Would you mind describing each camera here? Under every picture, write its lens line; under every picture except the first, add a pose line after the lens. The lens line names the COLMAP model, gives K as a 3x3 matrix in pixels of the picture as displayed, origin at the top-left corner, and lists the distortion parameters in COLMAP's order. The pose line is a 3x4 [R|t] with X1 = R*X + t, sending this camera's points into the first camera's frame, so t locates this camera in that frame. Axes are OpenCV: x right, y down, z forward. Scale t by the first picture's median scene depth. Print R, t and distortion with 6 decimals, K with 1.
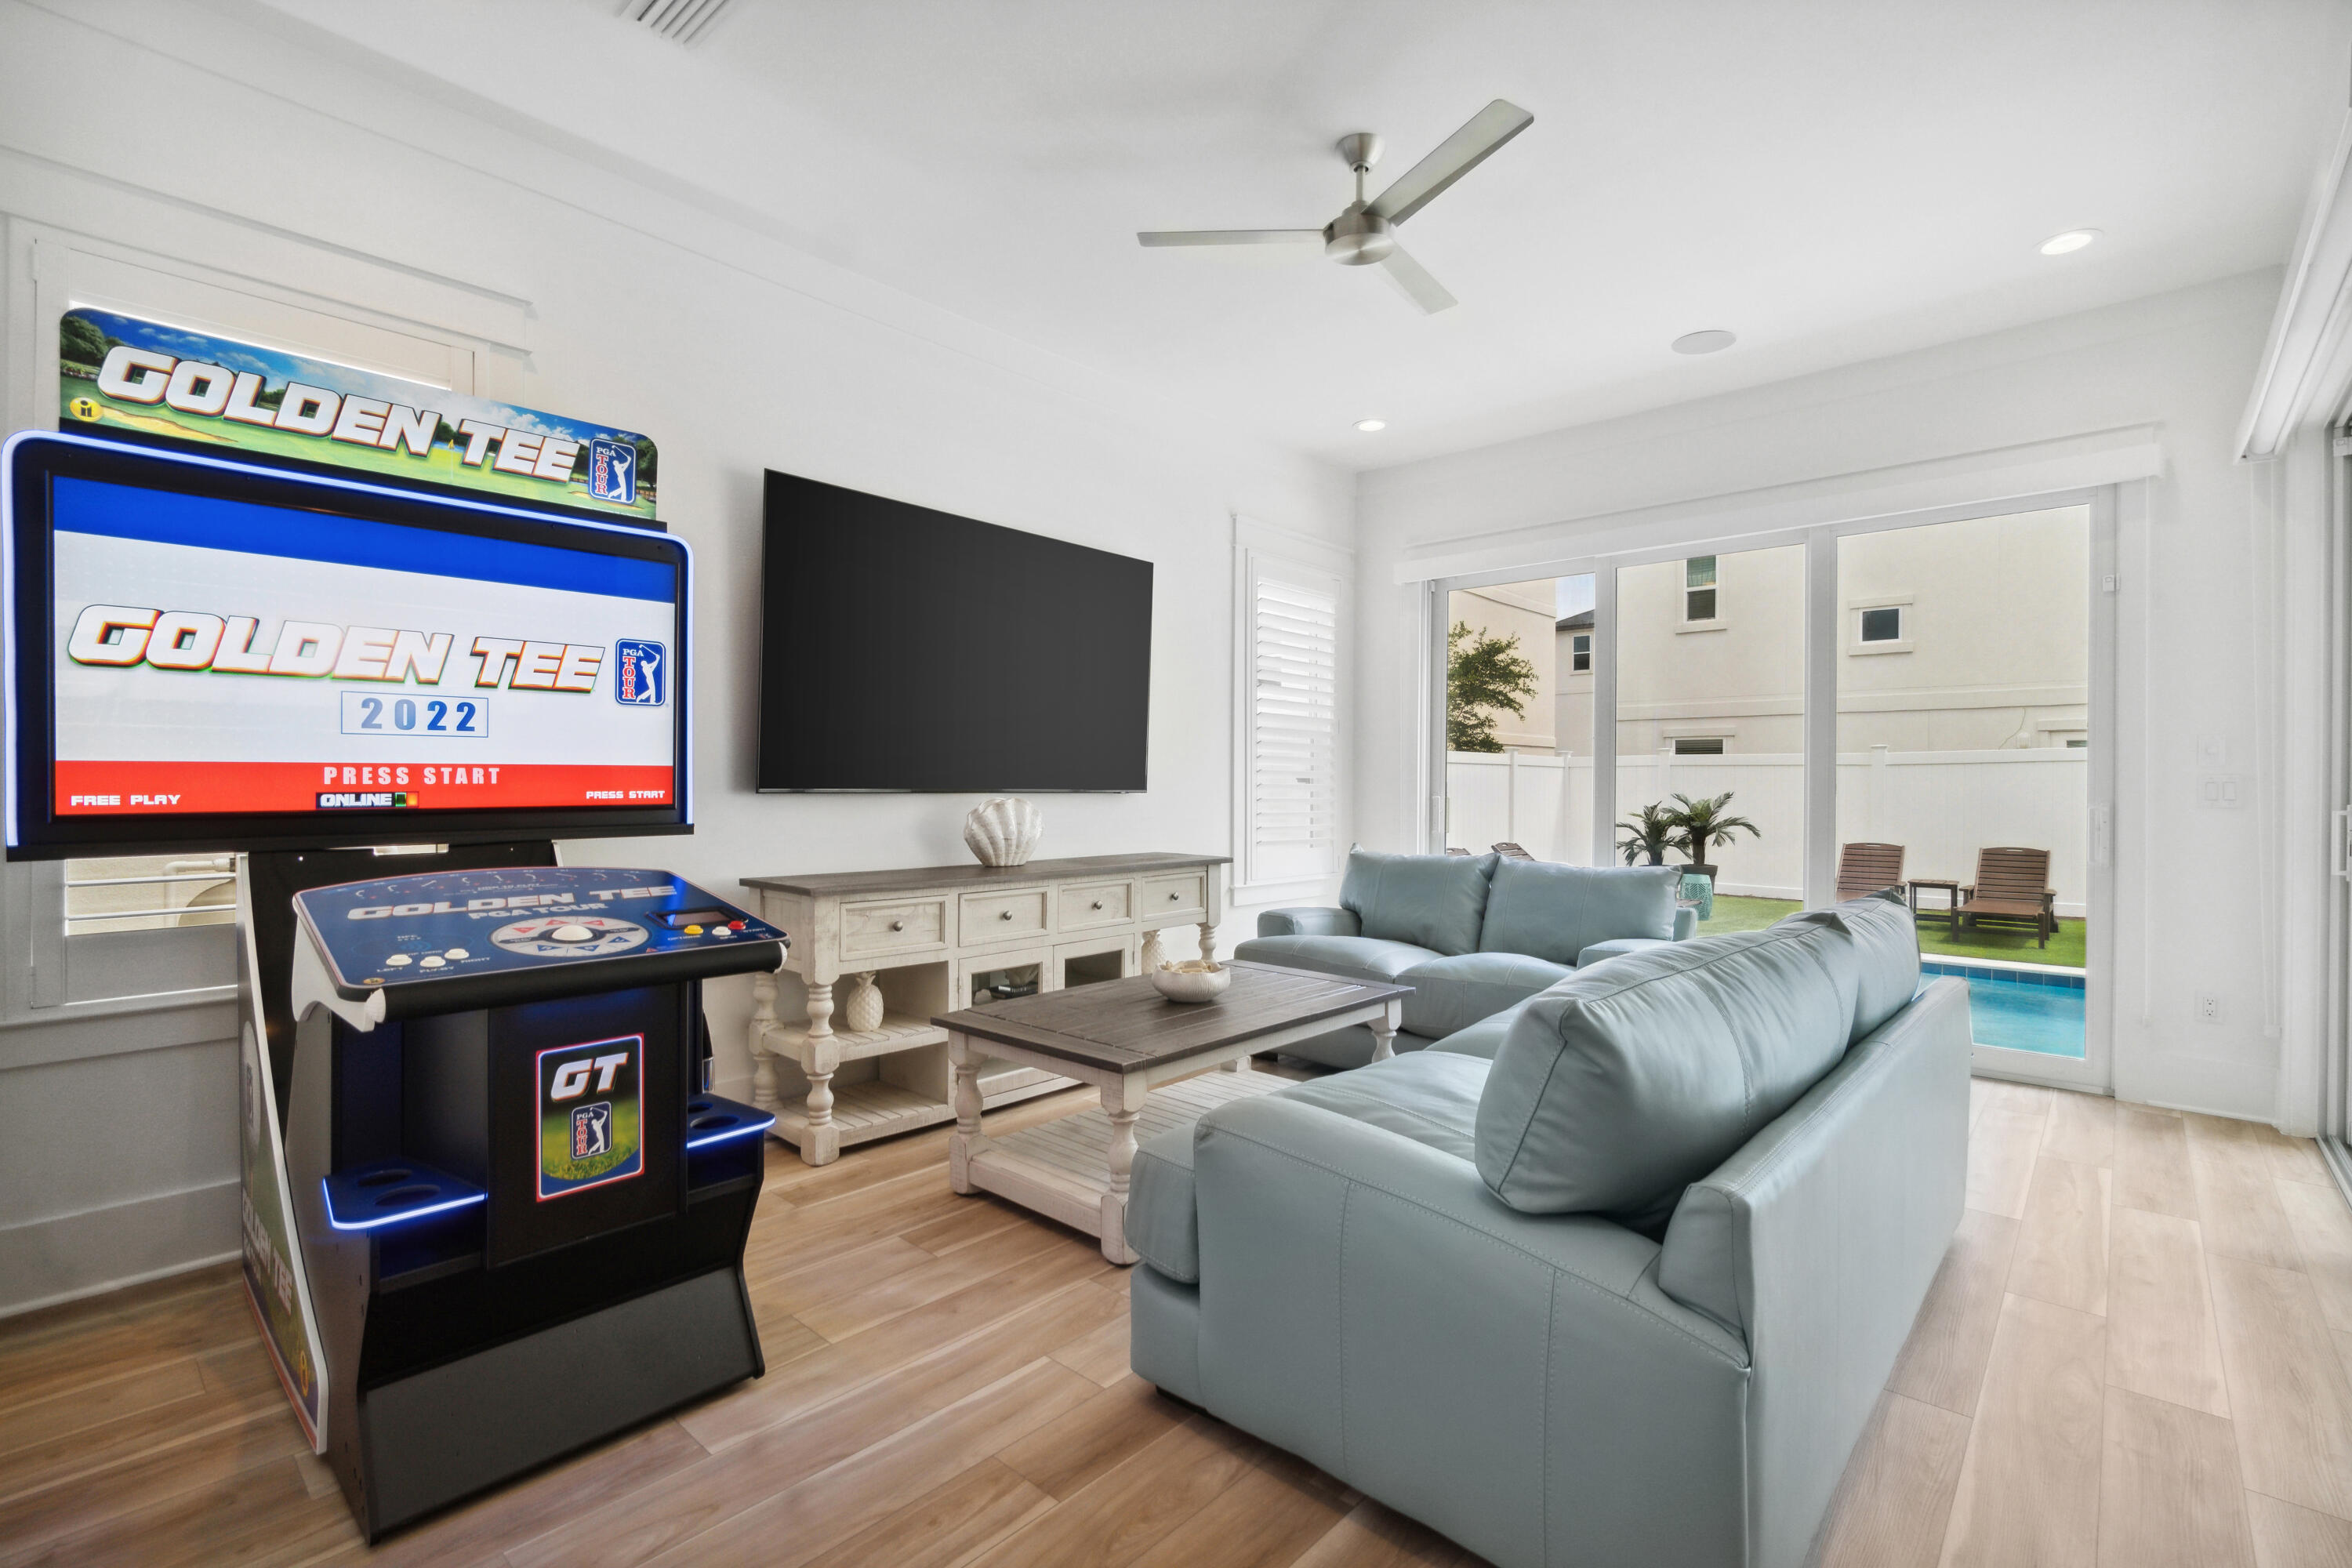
lens RADIAL K [[1047.6, 0, 1183.1], [0, 1047.6, 791.8], [0, 0, 1]] dist [0.000720, -0.000634]
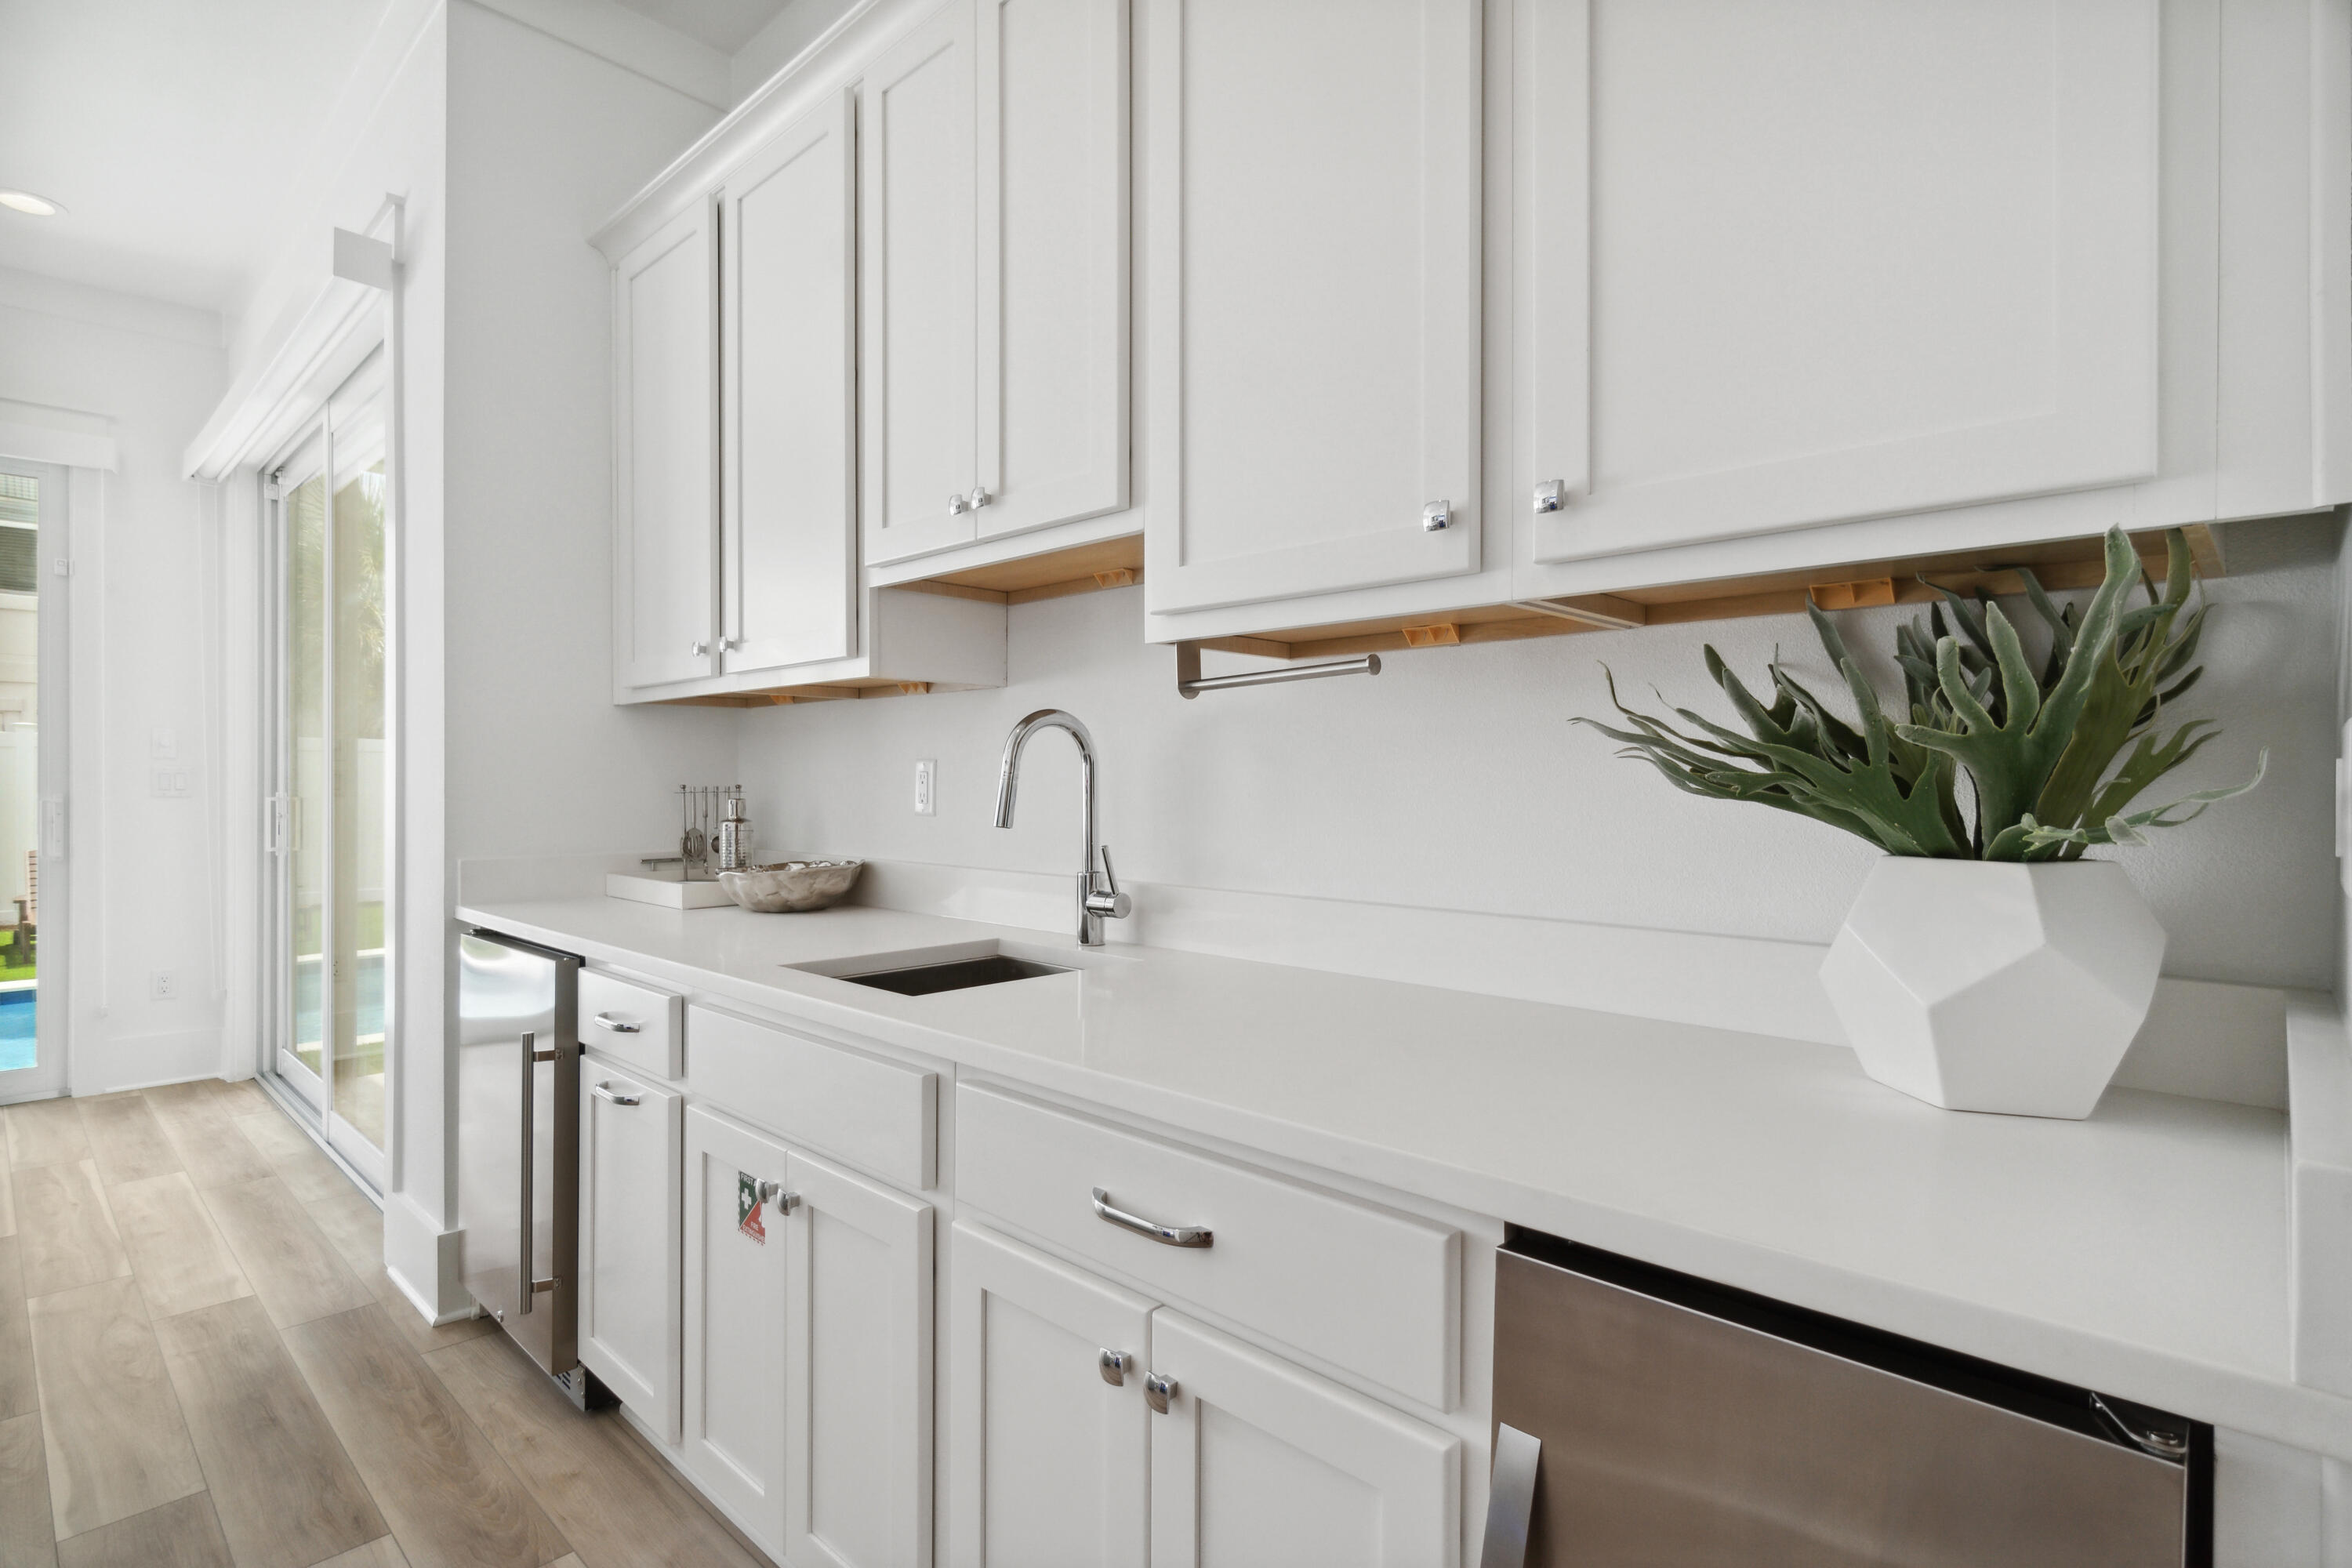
lens RADIAL K [[1125.3, 0, 1187.6], [0, 1125.3, 788.4], [0, 0, 1]] dist [-0.007791, 0.000757]
pose [[0.011976, -0.008558, 0.999892, -0.182382], [0.003740, 0.999957, 0.008514, 0.001696], [-0.999921, 0.003638, 0.012008, -0.067833]]
